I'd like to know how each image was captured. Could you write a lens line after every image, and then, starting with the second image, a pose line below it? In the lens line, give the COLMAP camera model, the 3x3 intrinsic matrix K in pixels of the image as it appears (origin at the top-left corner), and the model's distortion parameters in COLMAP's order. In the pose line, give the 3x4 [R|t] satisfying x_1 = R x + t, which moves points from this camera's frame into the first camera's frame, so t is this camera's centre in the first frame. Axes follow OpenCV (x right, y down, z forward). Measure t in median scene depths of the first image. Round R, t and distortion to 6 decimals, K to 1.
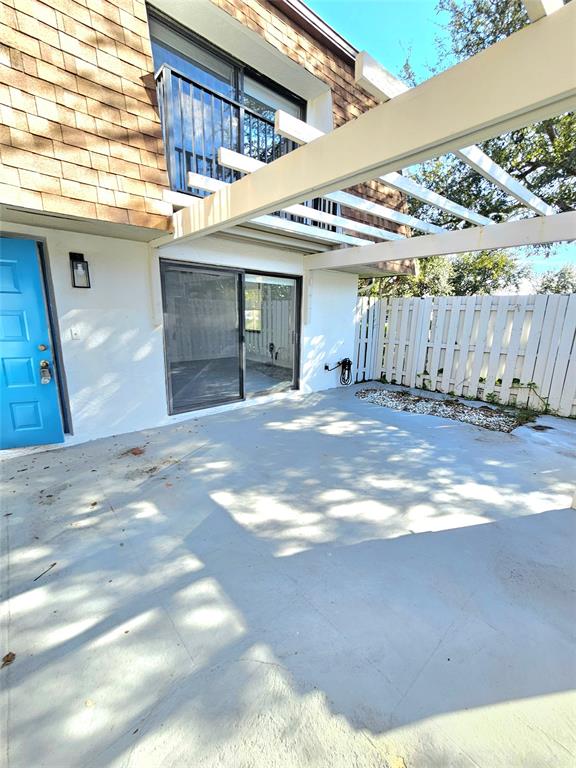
lens RADIAL K [[313.8, 0, 288.0], [0, 313.8, 384.0], [0, 0, 1]] dist [0.000324, 0.000017]
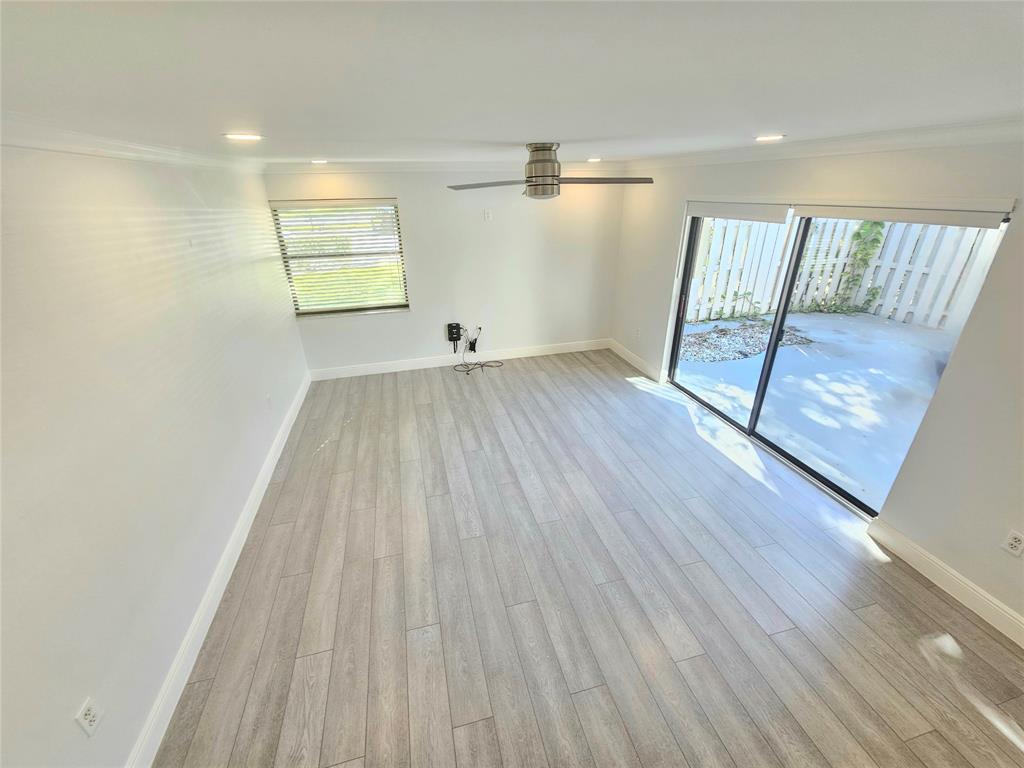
lens RADIAL K [[418.4, 0, 511.2], [0, 418.4, 378.9], [0, 0, 1]] dist [0.000324, 0.000017]
pose [[0.471333, -0.385348, 0.793317, -1.026929], [0.230282, 0.922066, 0.311070, -0.424927], [-0.851361, 0.036068, 0.523339, 1.087671]]
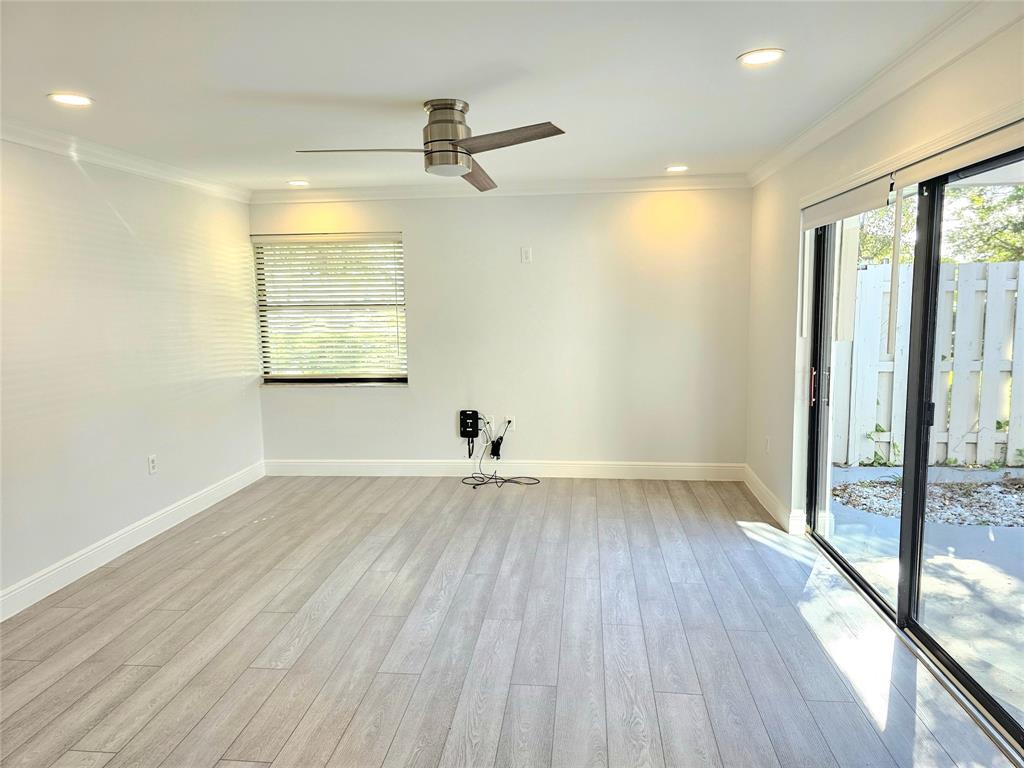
lens RADIAL K [[691.3, 0, 512.0], [0, 691.3, 384.0], [0, 0, 1]] dist [0.056728, -0.057643]
pose [[0.753770, -0.107323, 0.648315, -0.868249], [0.181018, 0.982315, -0.047849, -0.209411], [-0.631714, 0.153424, 0.759867, 0.807194]]
